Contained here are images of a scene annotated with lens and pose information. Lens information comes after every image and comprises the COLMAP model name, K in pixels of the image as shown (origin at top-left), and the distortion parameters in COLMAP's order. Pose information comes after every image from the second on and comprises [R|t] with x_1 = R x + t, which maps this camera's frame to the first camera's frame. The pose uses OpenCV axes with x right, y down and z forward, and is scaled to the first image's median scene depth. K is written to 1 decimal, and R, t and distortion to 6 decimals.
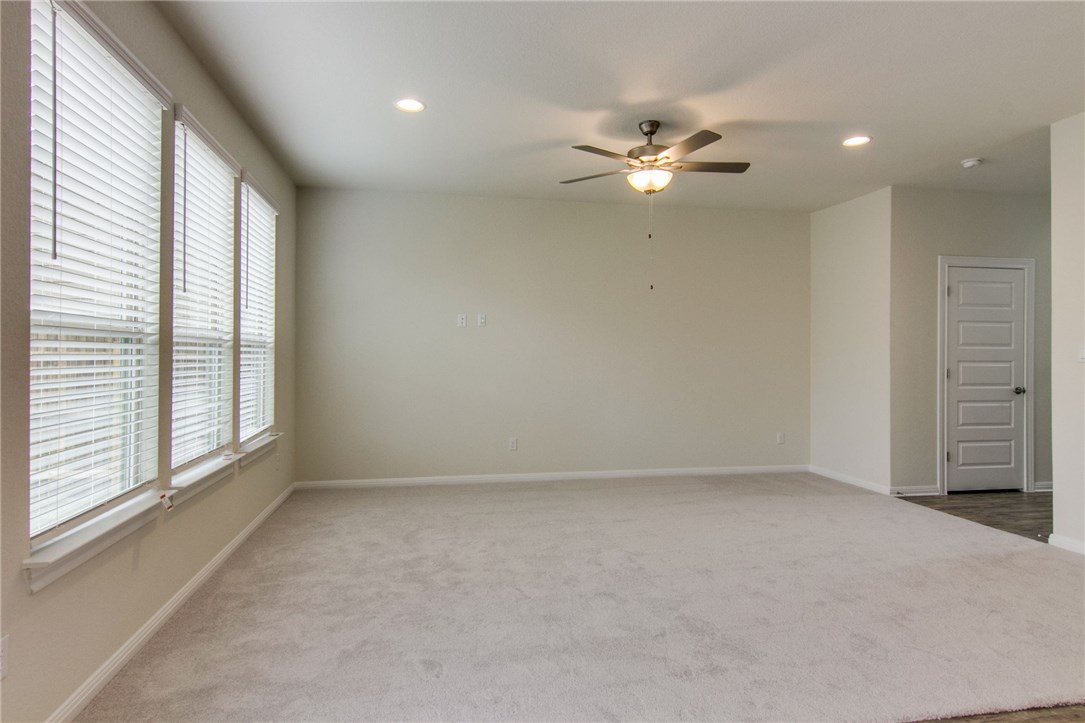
lens RADIAL K [[634.8, 0, 536.7], [0, 634.8, 354.8], [0, 0, 1]] dist [0.008192, -0.000672]
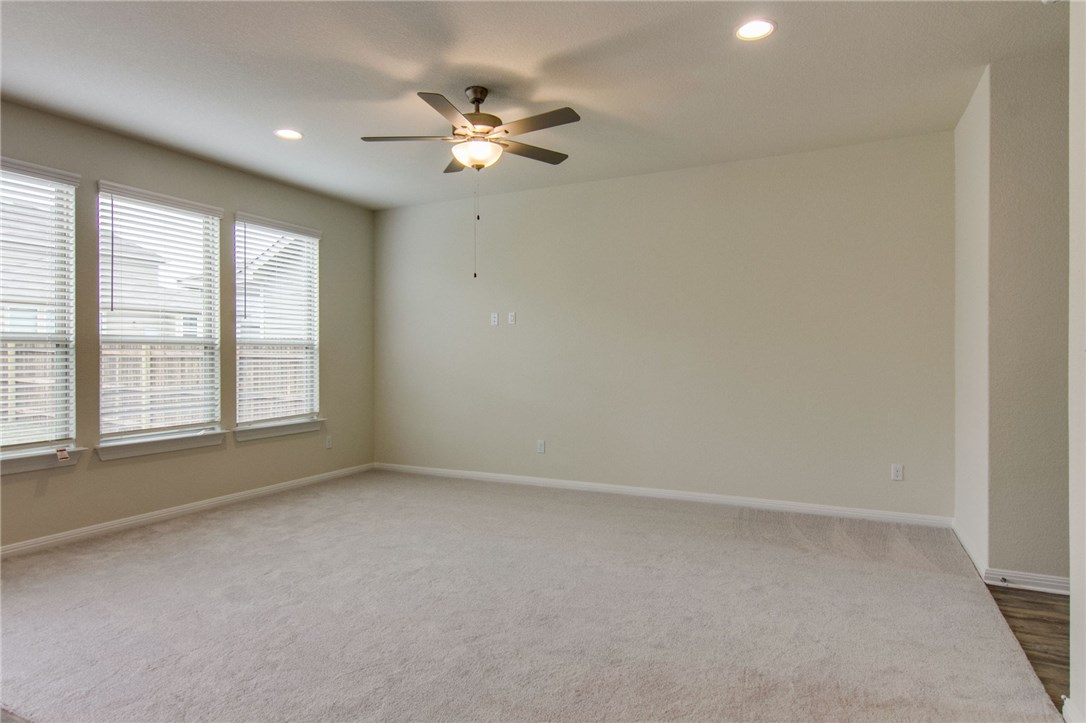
lens RADIAL K [[635.4, 0, 532.4], [0, 635.4, 352.0], [0, 0, 1]] dist [0.008192, -0.000672]
pose [[0.769399, -0.016316, -0.638560, 0.695281], [0.010588, 0.999862, -0.012790, 0.013706], [0.638681, 0.003080, 0.769466, 0.317323]]
